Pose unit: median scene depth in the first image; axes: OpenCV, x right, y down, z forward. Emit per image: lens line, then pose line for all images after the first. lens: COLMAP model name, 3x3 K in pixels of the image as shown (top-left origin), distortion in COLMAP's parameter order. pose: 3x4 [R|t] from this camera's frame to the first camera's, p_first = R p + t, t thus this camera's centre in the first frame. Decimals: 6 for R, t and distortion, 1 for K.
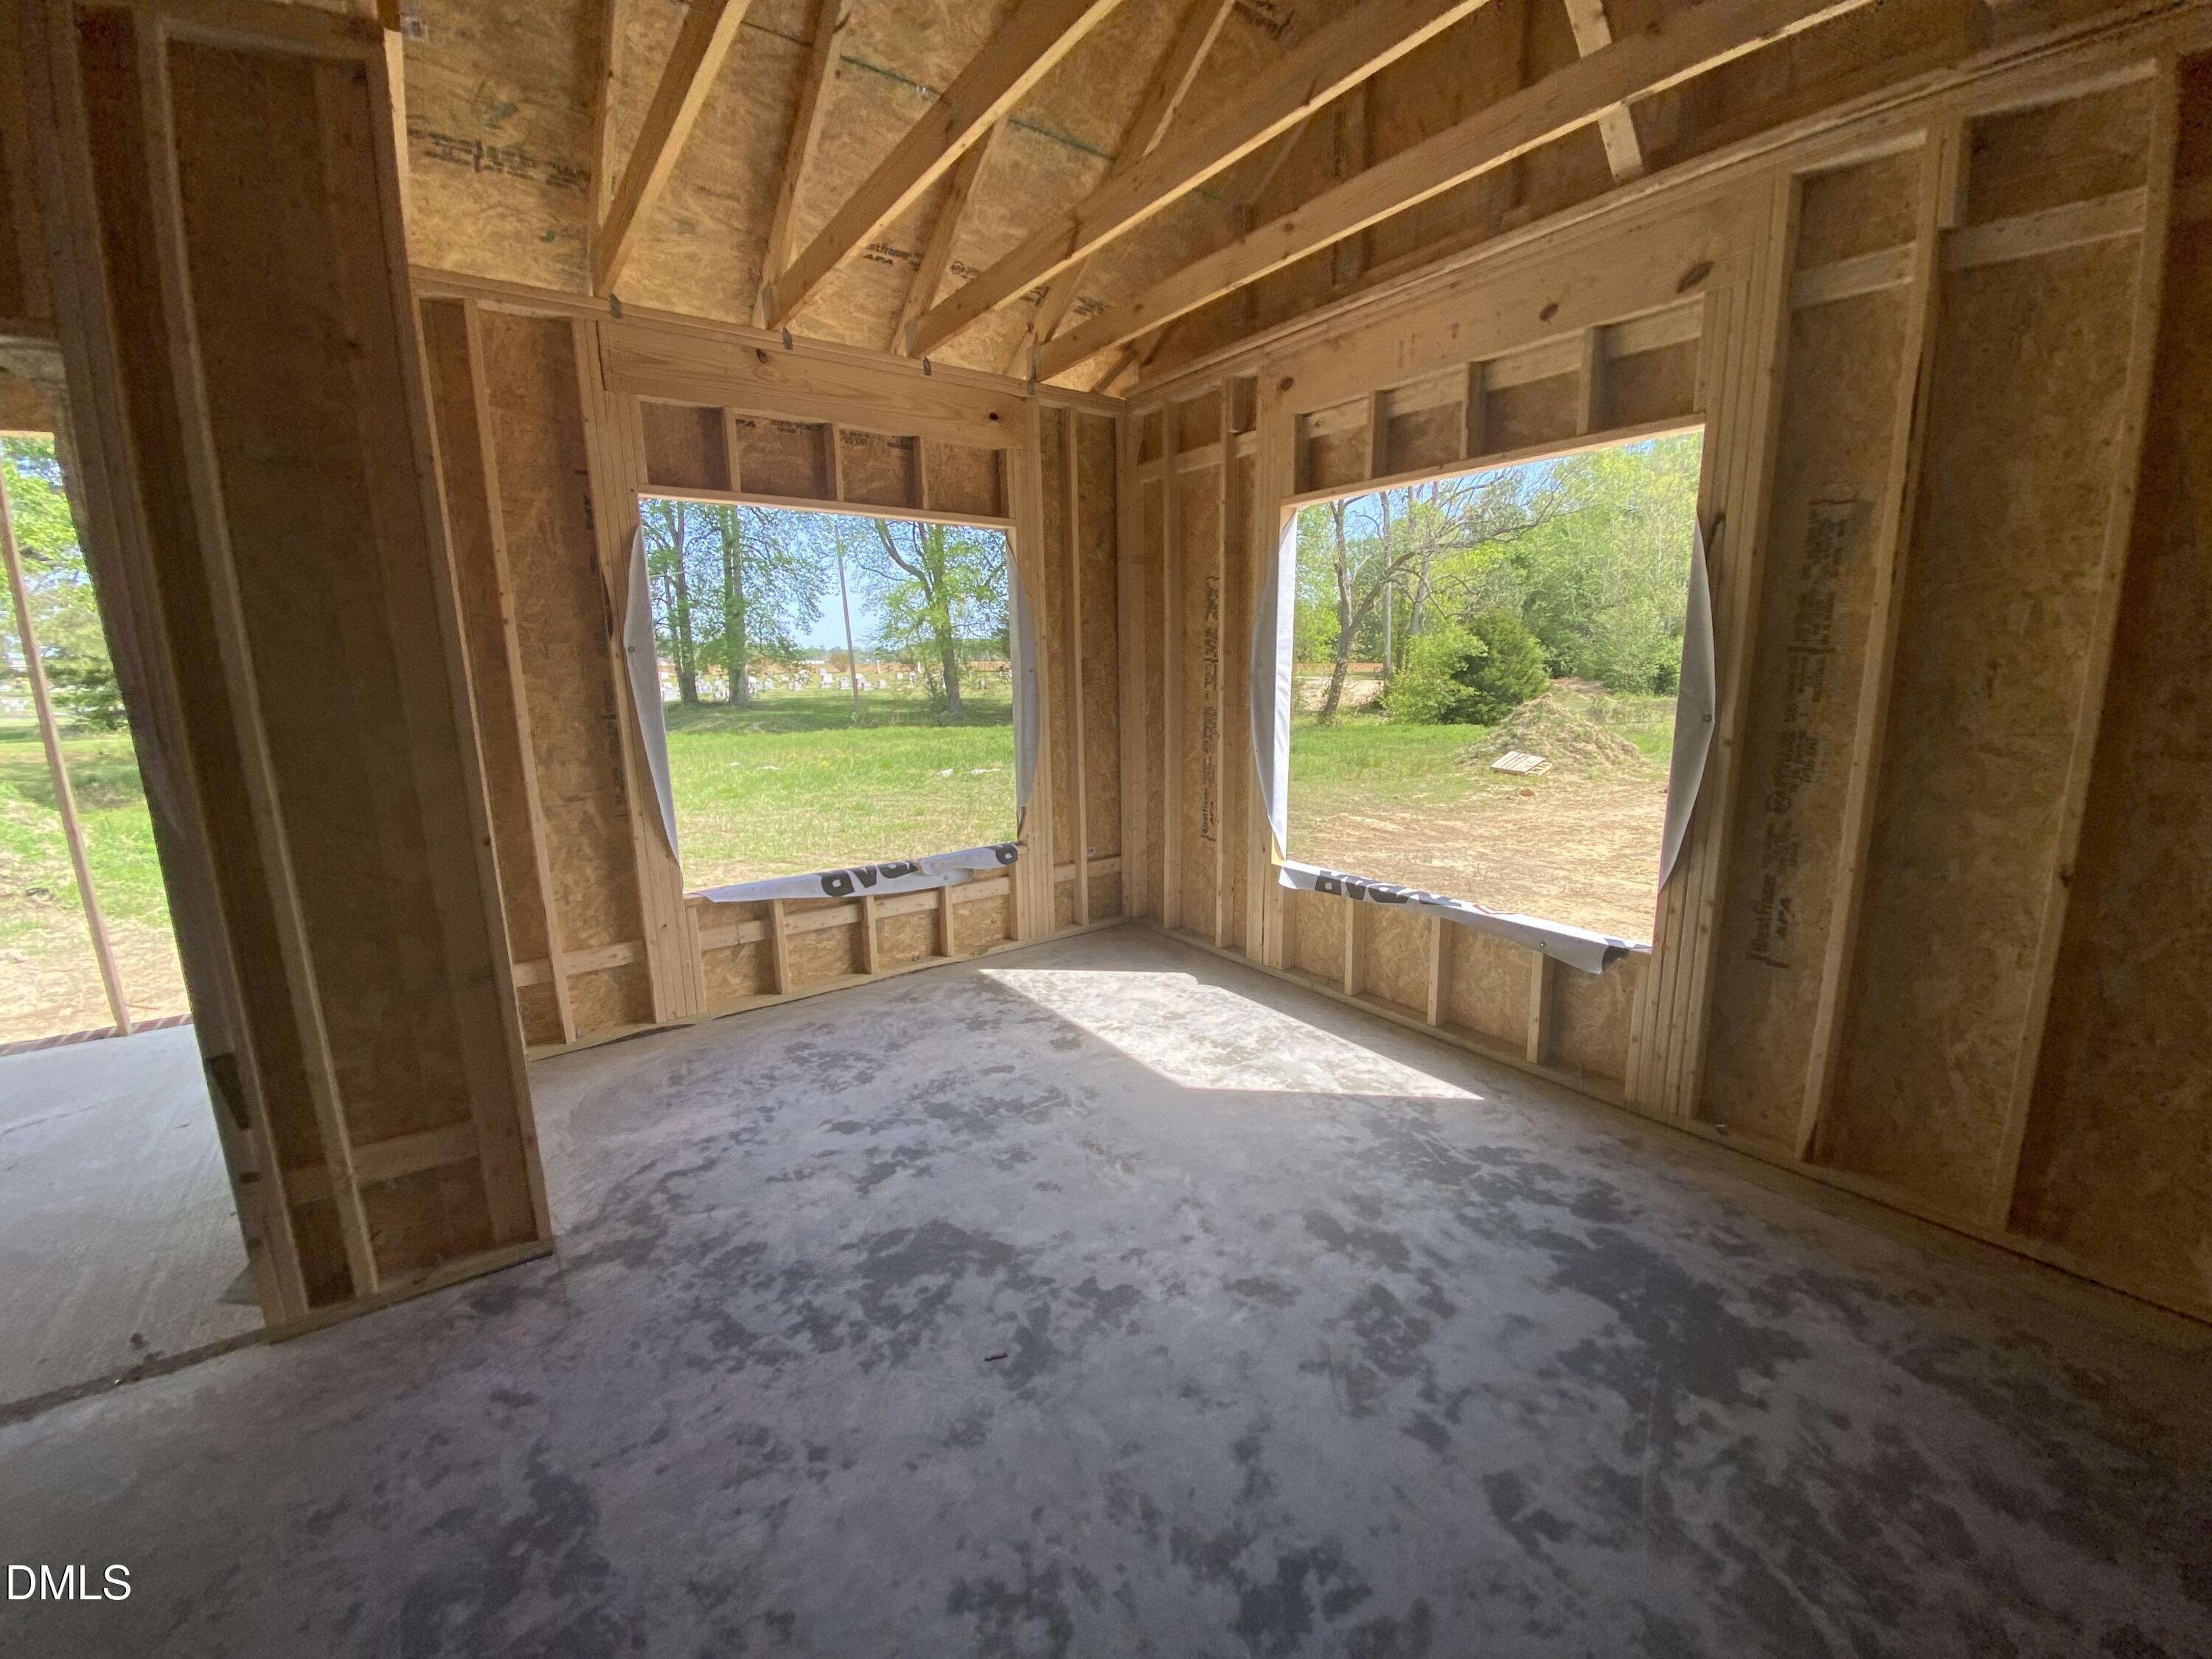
lens RADIAL K [[888.4, 0, 1111.1], [0, 888.4, 832.6], [0, 0, 1]] dist [0.003740, -0.012144]
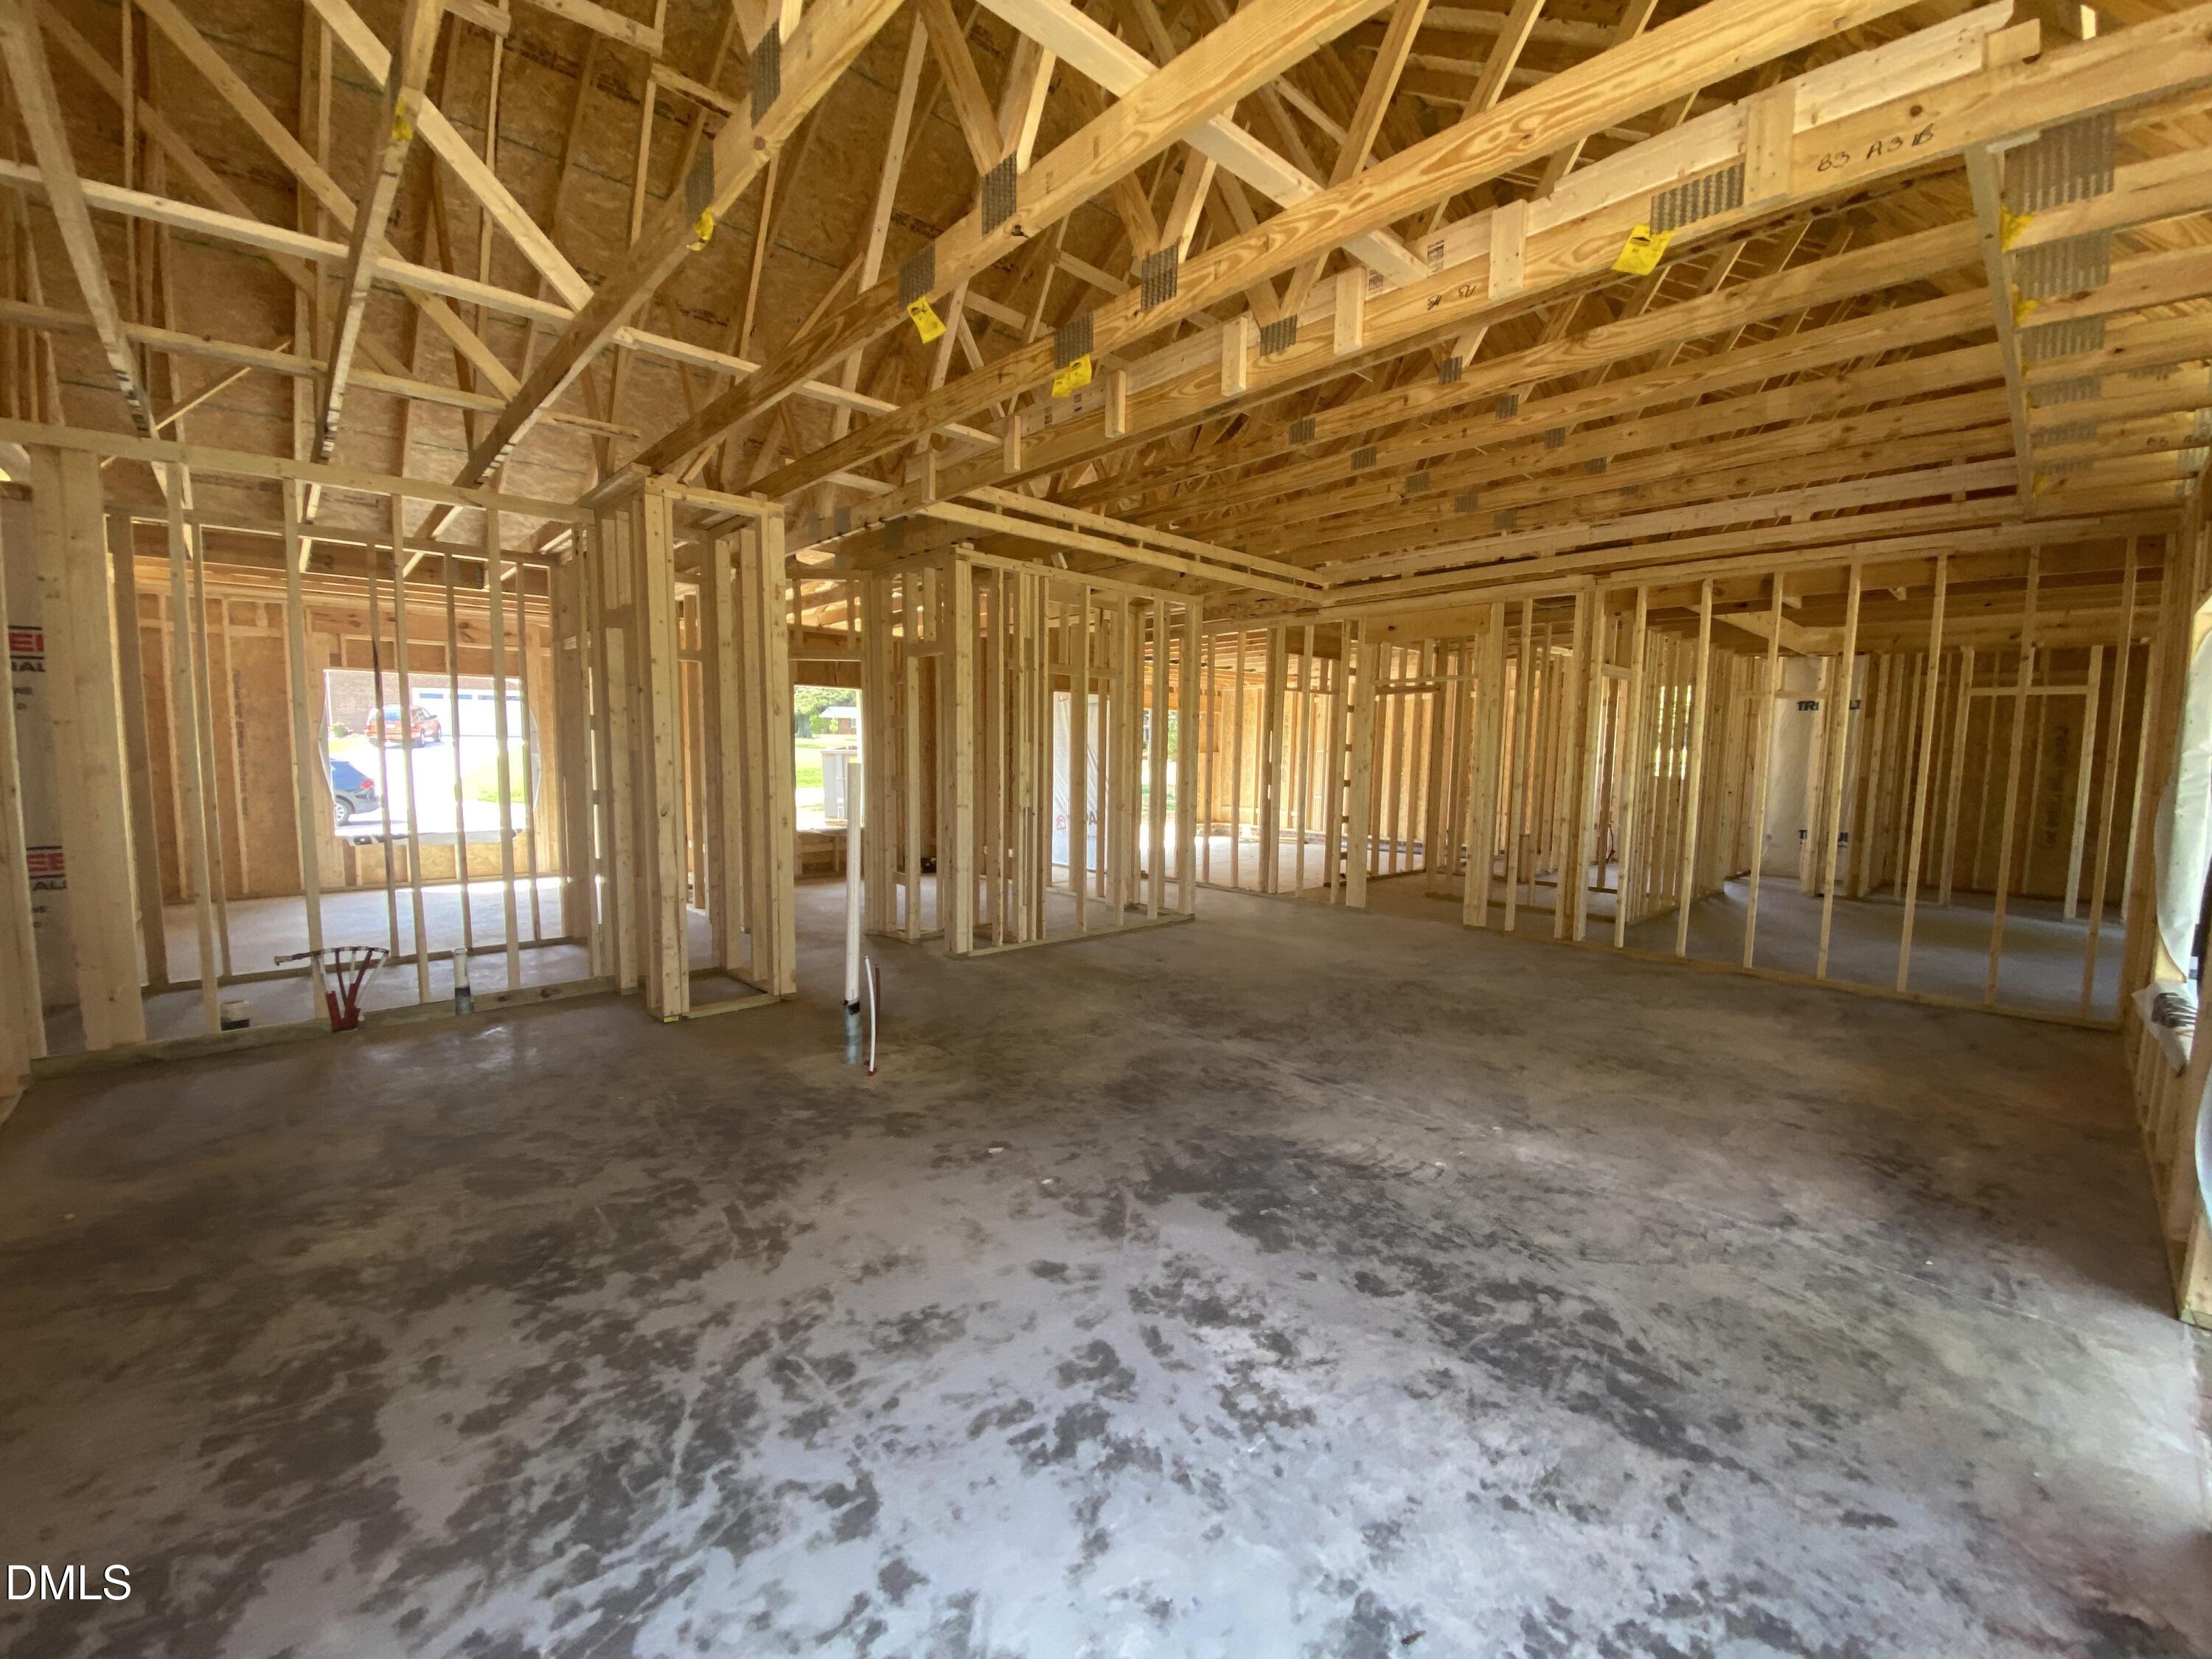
lens RADIAL K [[888.4, 0, 1122.9], [0, 888.4, 828.3], [0, 0, 1]] dist [0.003740, -0.012144]
pose [[-0.990028, 0.013638, -0.140210, 0.134200], [-0.026343, 0.959823, 0.279365, -0.179064], [0.138387, 0.280273, -0.949893, 0.914249]]
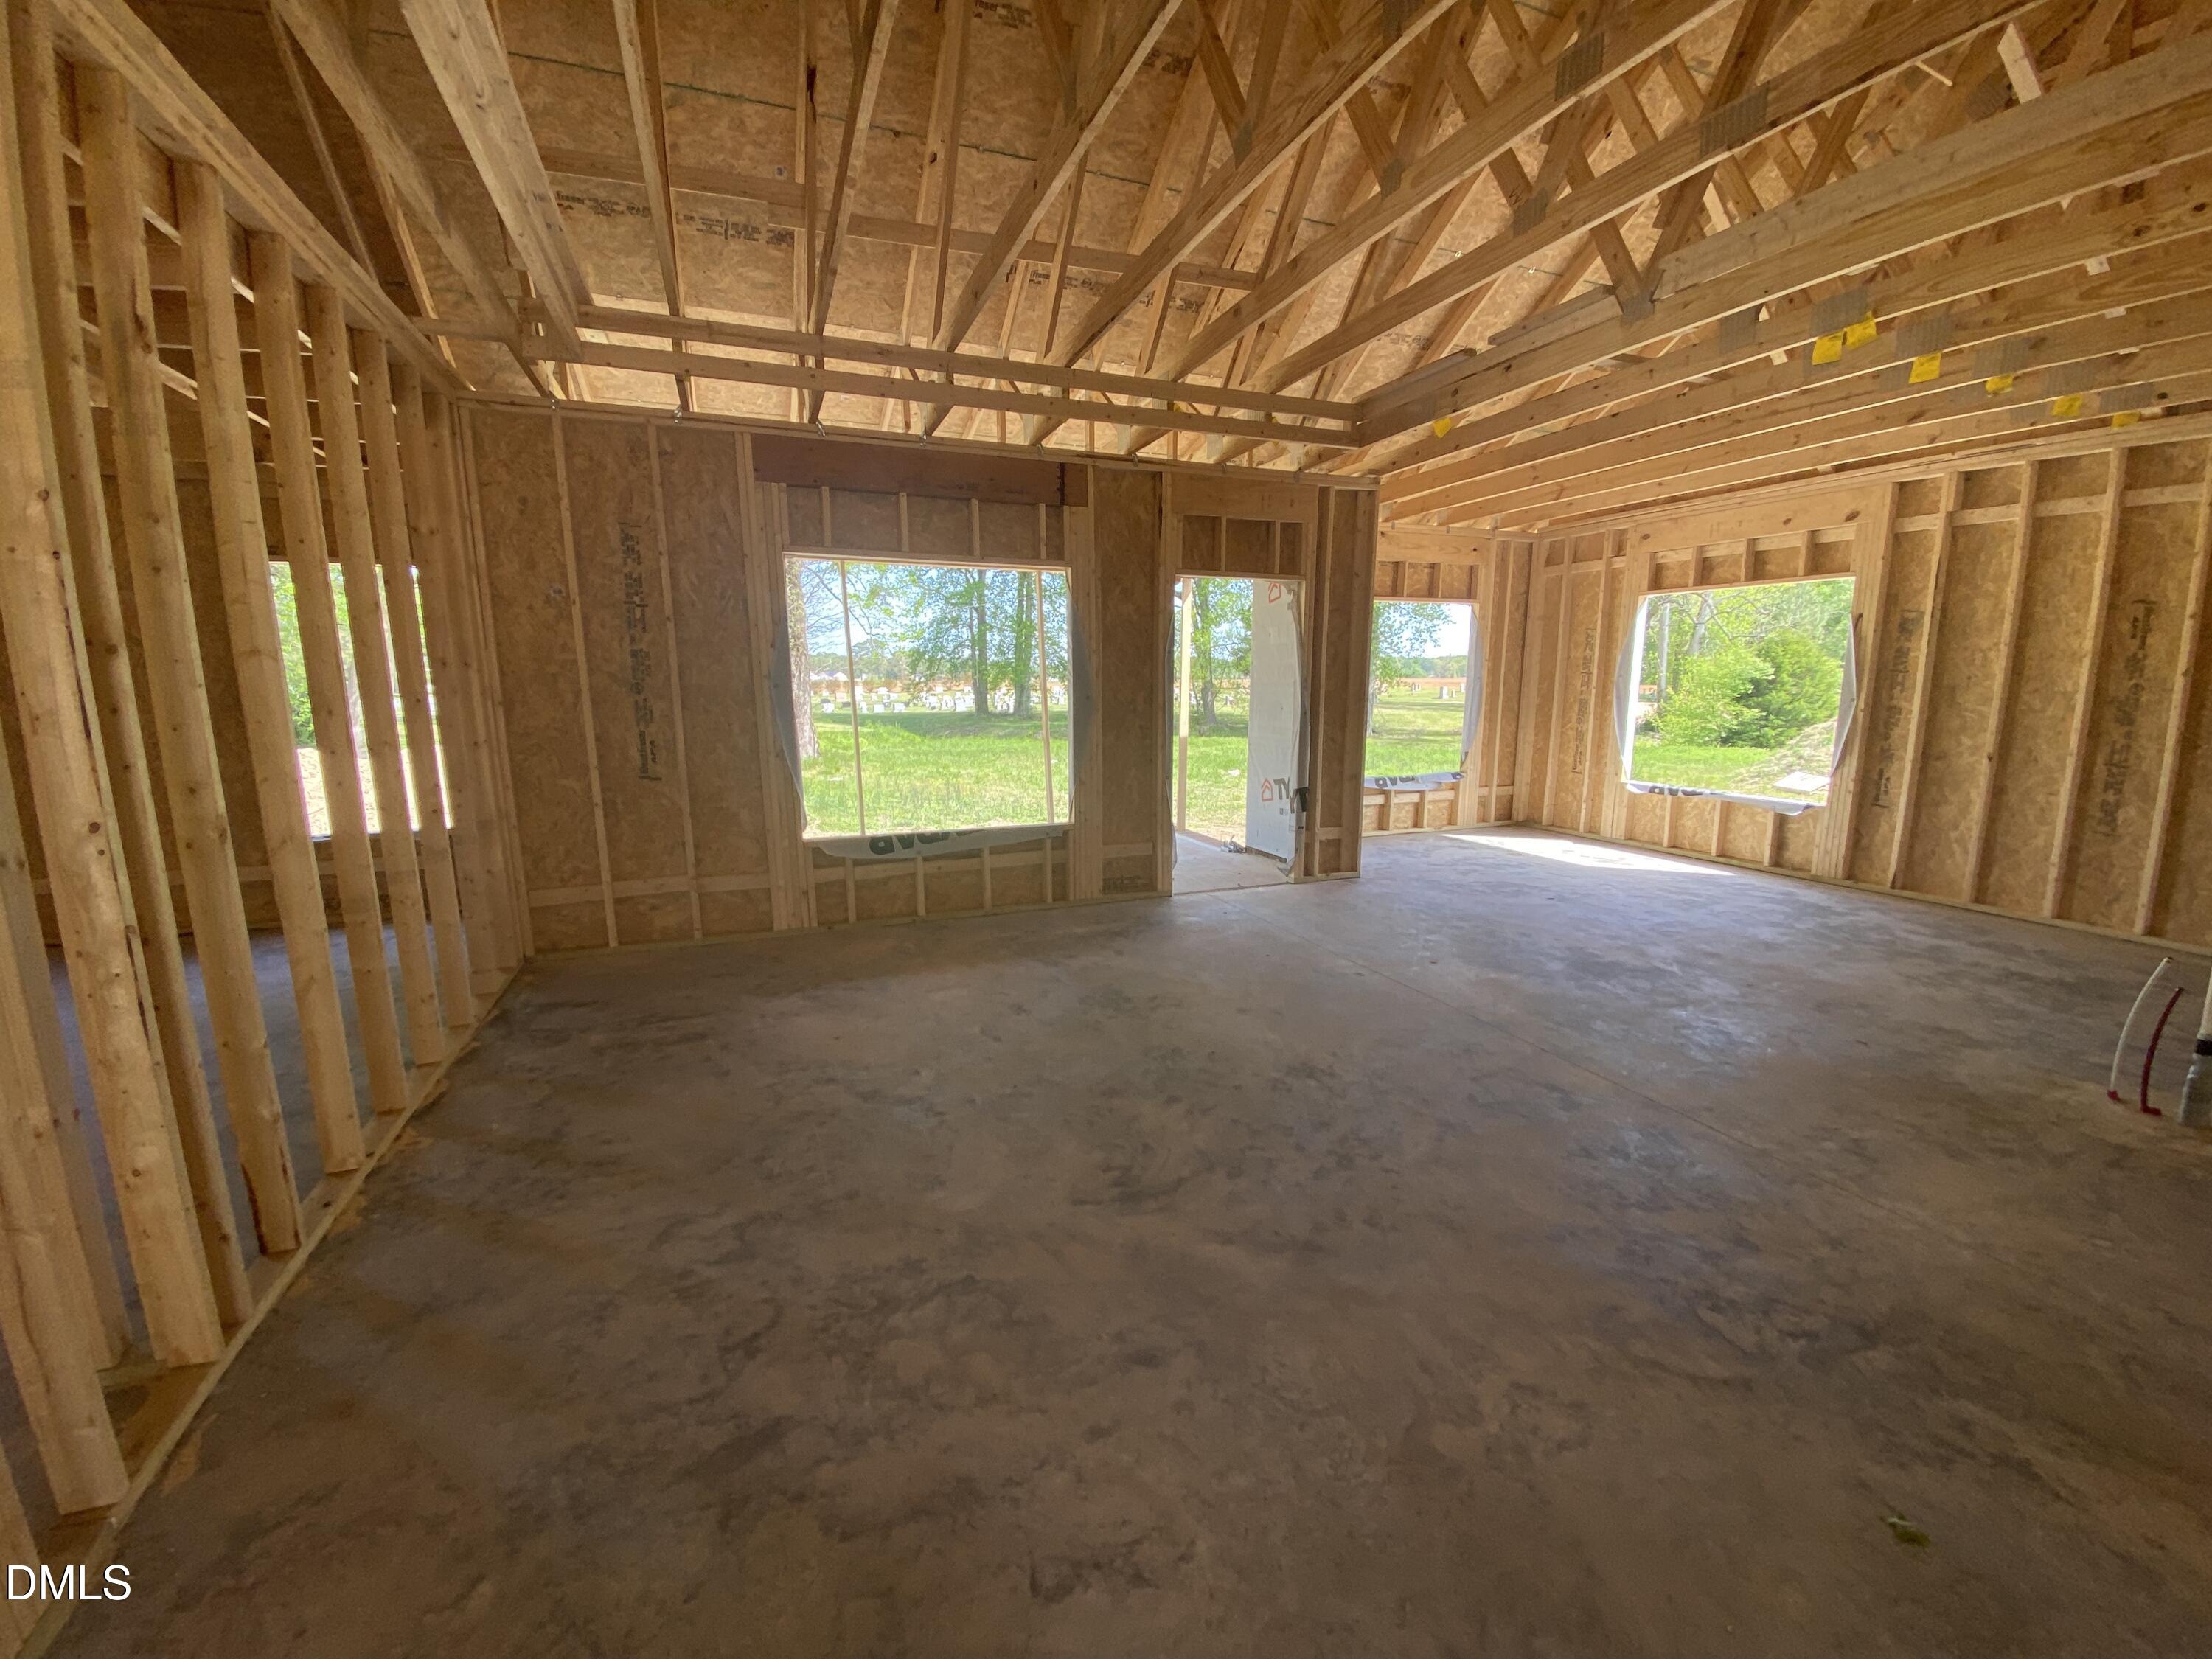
lens RADIAL K [[888.4, 0, 1111.6], [0, 888.4, 836.7], [0, 0, 1]] dist [0.003740, -0.012144]
pose [[0.970166, 0.052103, -0.236775, -0.537315], [-0.055957, 0.998387, -0.009579, 0.299043], [0.235894, 0.022543, 0.971517, -1.413380]]
